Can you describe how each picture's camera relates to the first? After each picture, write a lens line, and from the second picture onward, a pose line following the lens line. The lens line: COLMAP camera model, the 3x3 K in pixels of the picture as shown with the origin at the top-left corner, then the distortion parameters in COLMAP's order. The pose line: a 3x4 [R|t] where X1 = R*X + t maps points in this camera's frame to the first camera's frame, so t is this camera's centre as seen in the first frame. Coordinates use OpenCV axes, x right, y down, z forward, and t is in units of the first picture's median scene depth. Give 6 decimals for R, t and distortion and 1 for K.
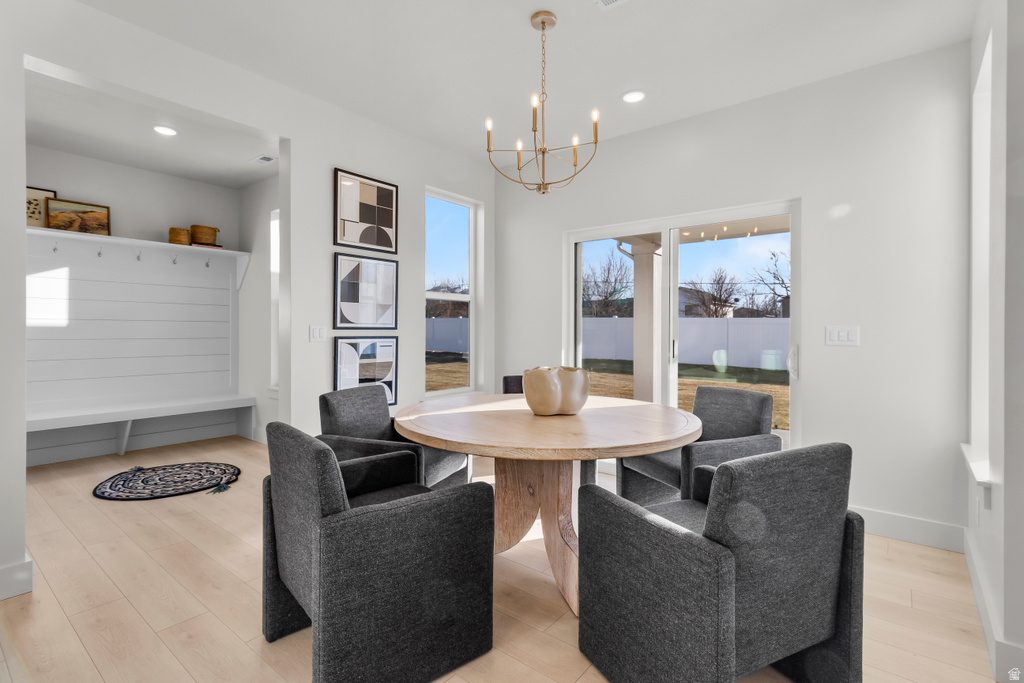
lens RADIAL K [[485.1, 0, 515.2], [0, 485.1, 330.4], [0, 0, 1]] dist [0.004501, -0.000671]
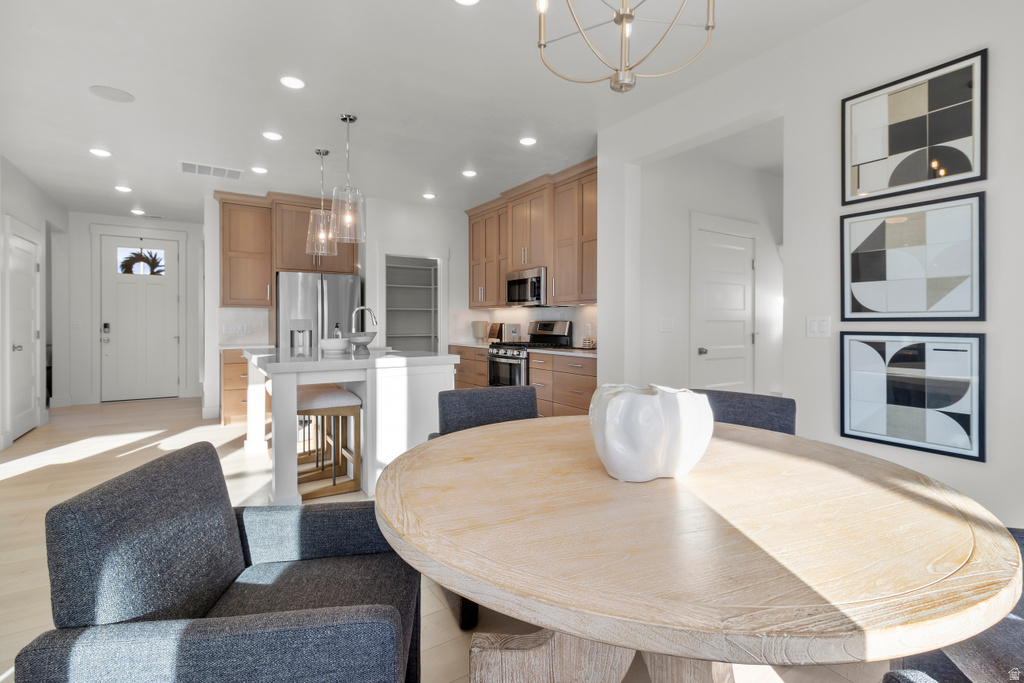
lens RADIAL K [[476.6, 0, 513.4], [0, 476.6, 324.8], [0, 0, 1]] dist [0.010124, -0.000240]
pose [[-0.312808, -0.001924, -0.949815, 0.378397], [-0.002993, 0.999995, -0.001040, 0.004196], [0.949812, 0.002518, -0.312812, 0.612198]]
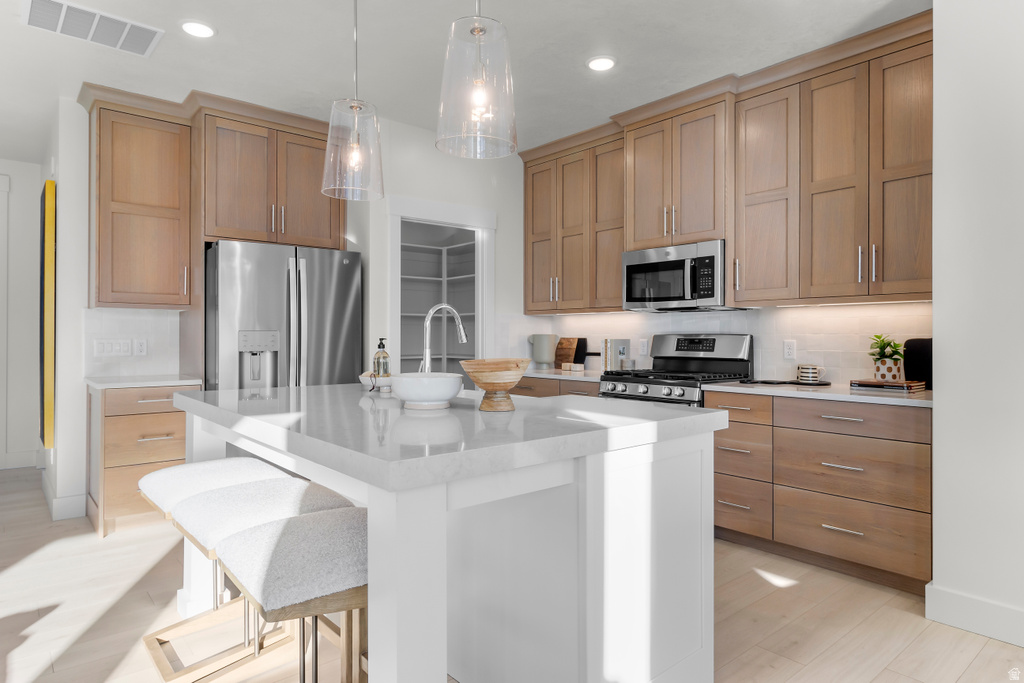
lens RADIAL K [[598.3, 0, 514.6], [0, 598.3, 335.0], [0, 0, 1]] dist [0.000958, -0.001006]
pose [[-0.184767, -0.008079, -0.982749, 0.100155], [-0.003411, 0.999965, -0.007579, 0.001182], [0.982776, 0.001952, -0.184789, 0.166273]]
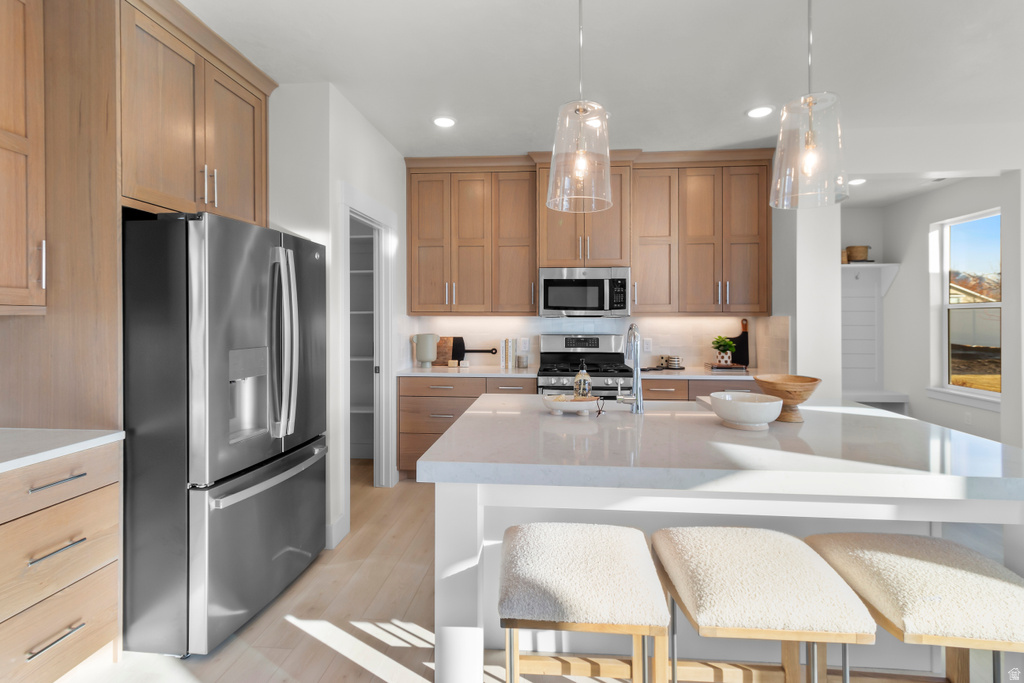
lens RADIAL K [[488.8, 0, 514.8], [0, 488.8, 319.1], [0, 0, 1]] dist [0.010389, 0.000086]
pose [[0.554737, -0.005469, -0.832008, -0.126428], [0.002501, 0.999985, -0.004905, -0.037742], [0.832022, 0.000641, 0.554742, -0.436093]]
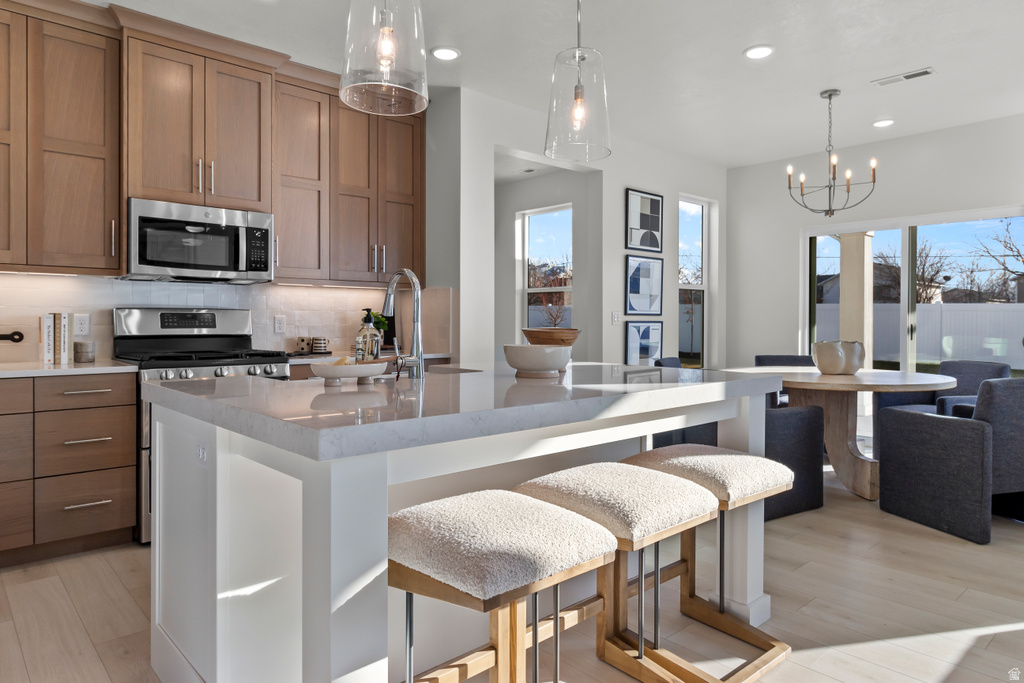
lens RADIAL K [[644.7, 0, 515.8], [0, 644.7, 324.9], [0, 0, 1]] dist [0.002120, -0.001188]
pose [[0.987598, -0.001363, -0.157001, -0.317342], [0.002081, 0.999988, 0.004407, 0.012045], [0.156993, -0.004679, 0.987589, -0.572726]]
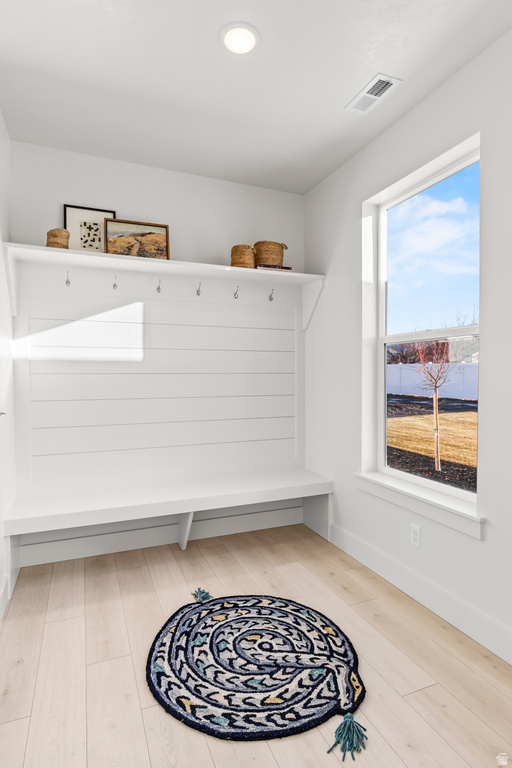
lens RADIAL K [[416.6, 0, 256.0], [0, 416.6, 384.0], [0, 0, 1]] dist [0.002655, 0.001018]
pose [[0.875909, 0.007476, -0.482418, -0.423972], [0.004187, 0.999725, 0.023095, -0.020451], [0.482458, -0.022249, 0.875637, 0.523895]]
